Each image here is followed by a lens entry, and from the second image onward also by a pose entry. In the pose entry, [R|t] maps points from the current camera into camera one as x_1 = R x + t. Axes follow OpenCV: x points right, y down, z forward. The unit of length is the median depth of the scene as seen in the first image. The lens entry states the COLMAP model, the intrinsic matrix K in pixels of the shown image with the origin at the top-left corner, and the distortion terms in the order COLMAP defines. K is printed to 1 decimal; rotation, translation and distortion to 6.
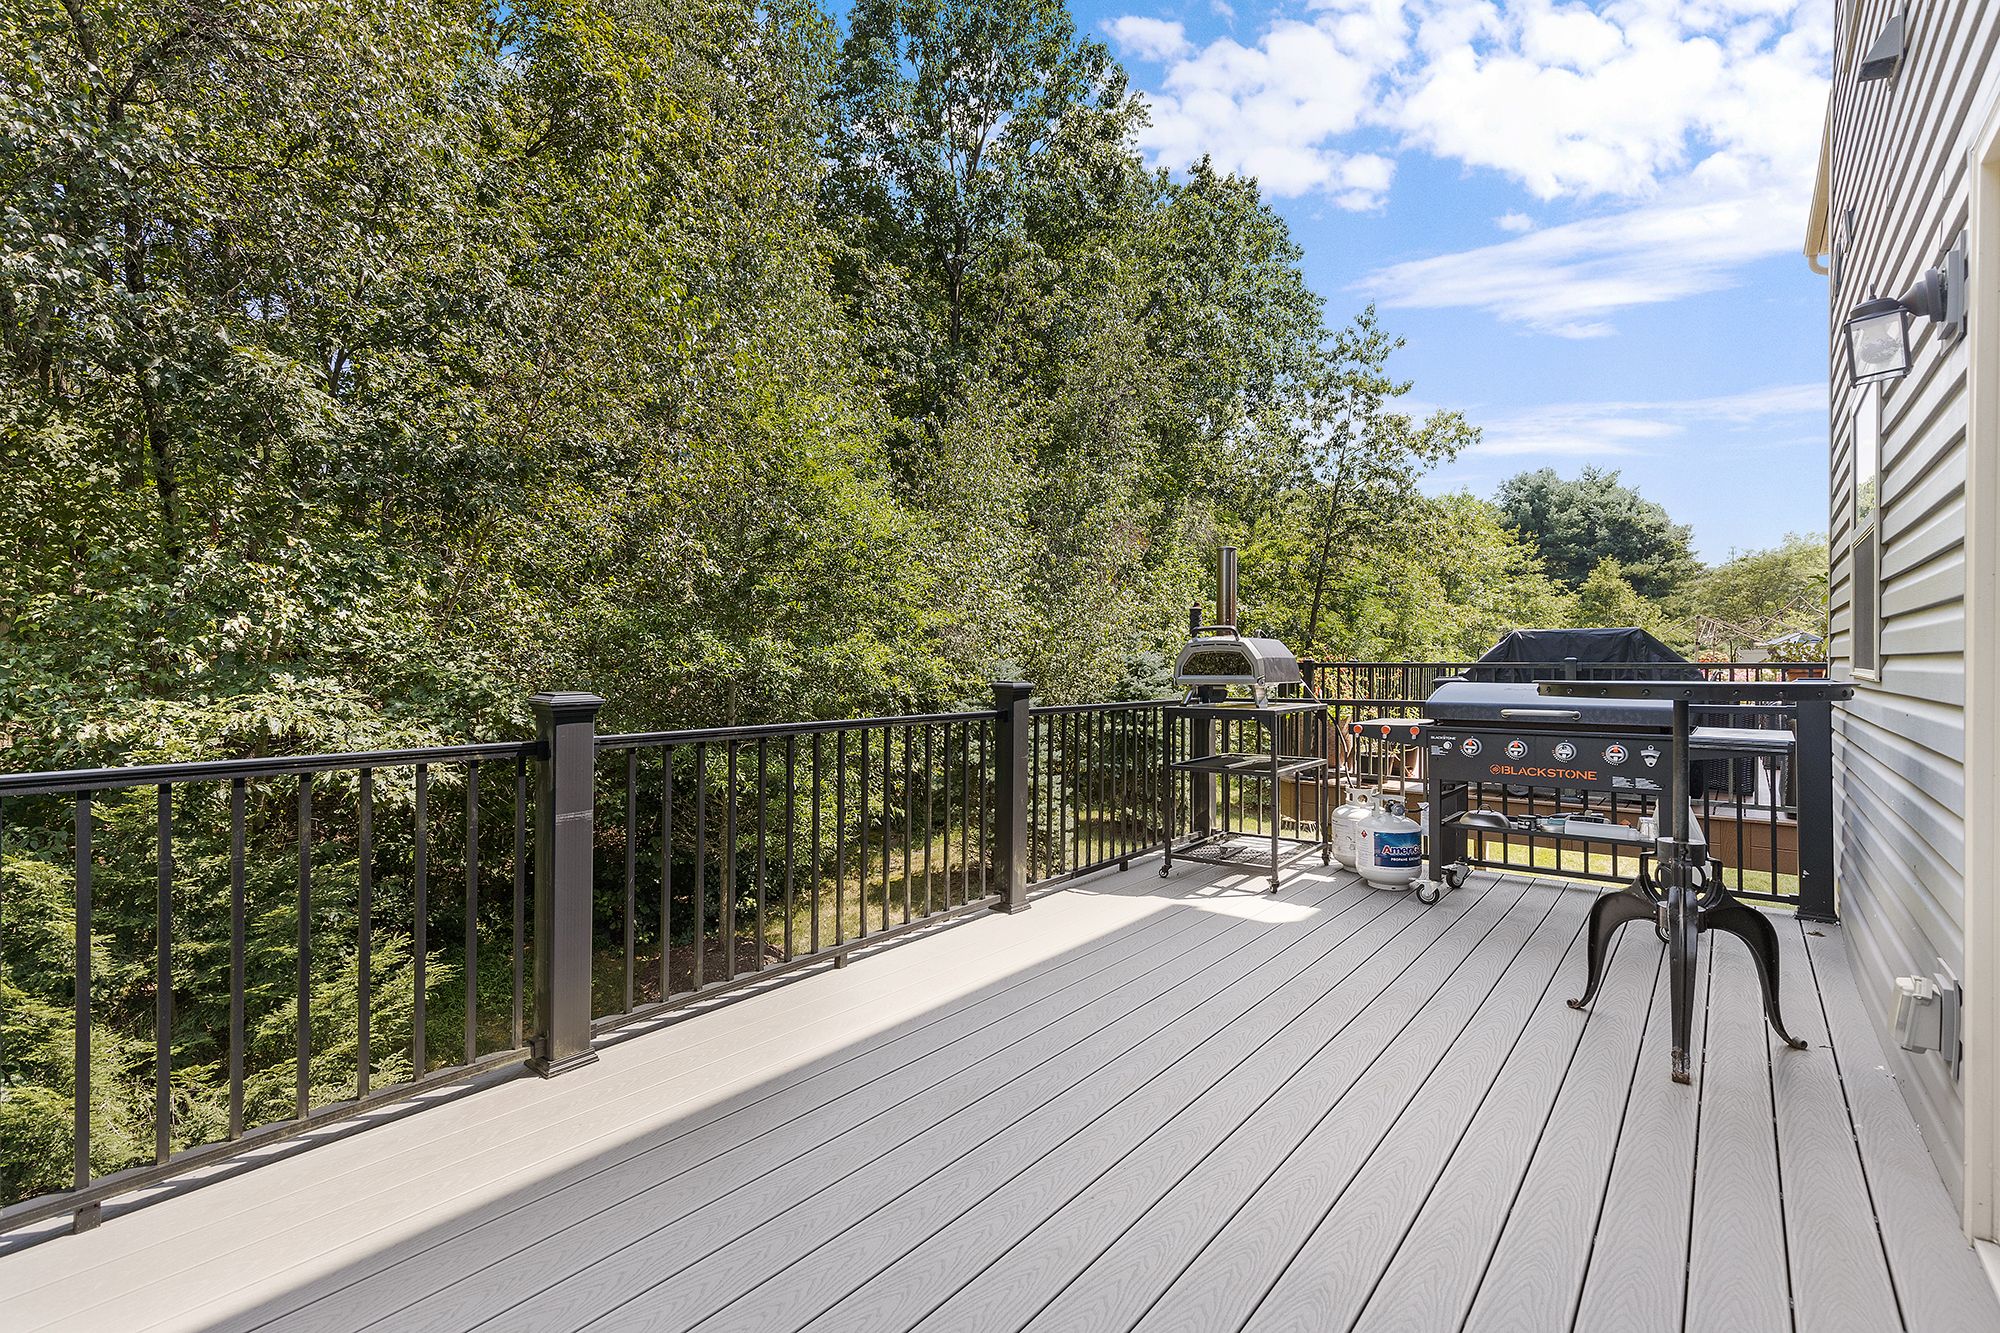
lens RADIAL K [[913.9, 0, 1007.4], [0, 913.9, 661.8], [0, 0, 1]] dist [0.004697, 0.000236]
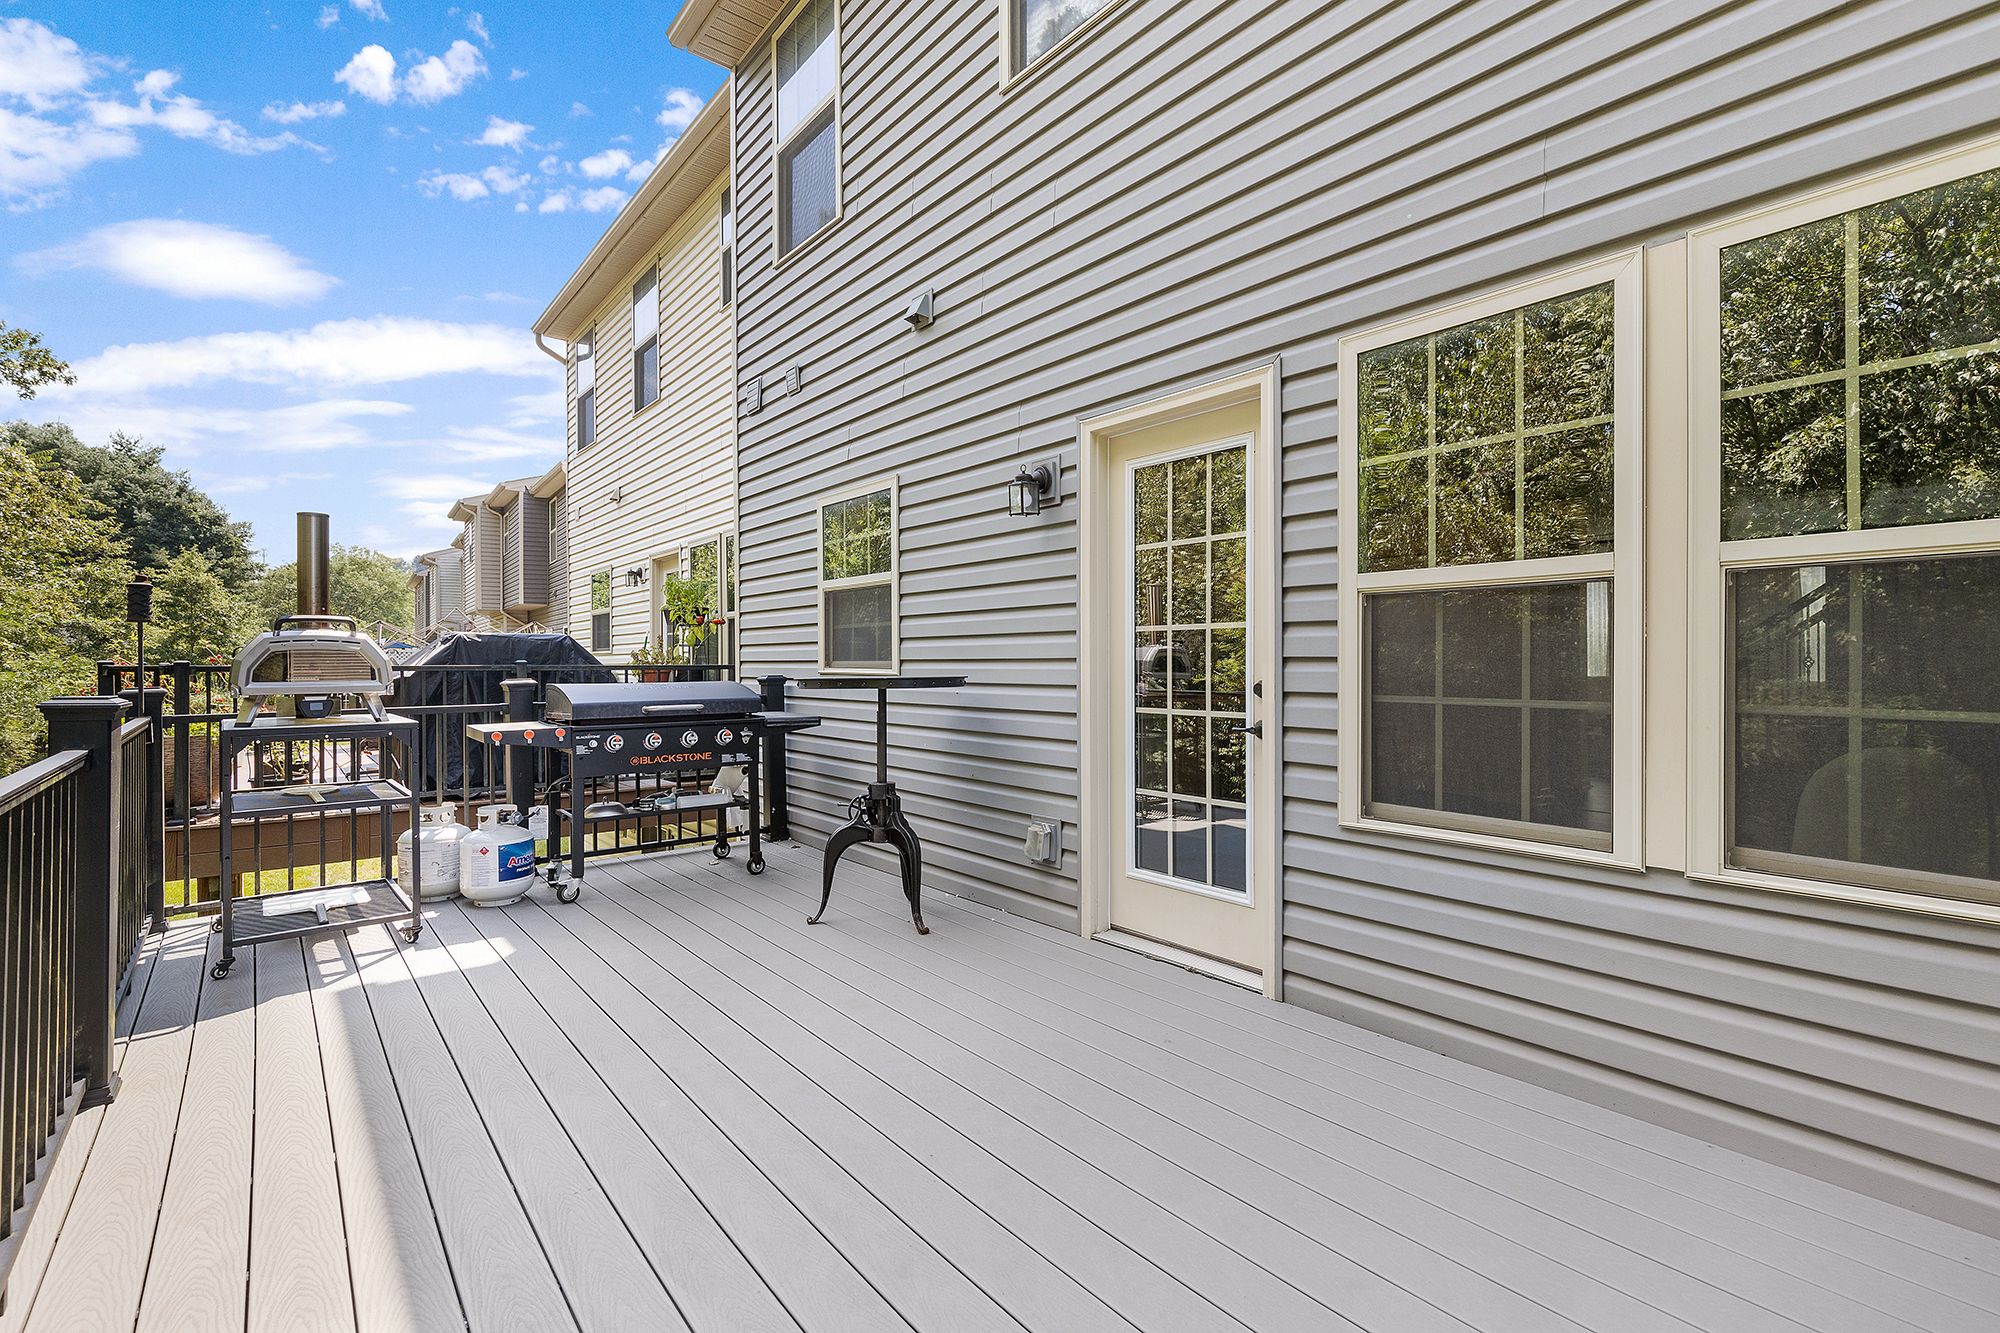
lens RADIAL K [[913.9, 0, 1012.1], [0, 913.9, 665.4], [0, 0, 1]] dist [0.004697, 0.000236]
pose [[0.214882, -0.002502, 0.976637, -0.415831], [0.002322, 0.999995, 0.002051, 0.001109], [-0.976637, 0.001827, 0.214887, 0.300239]]
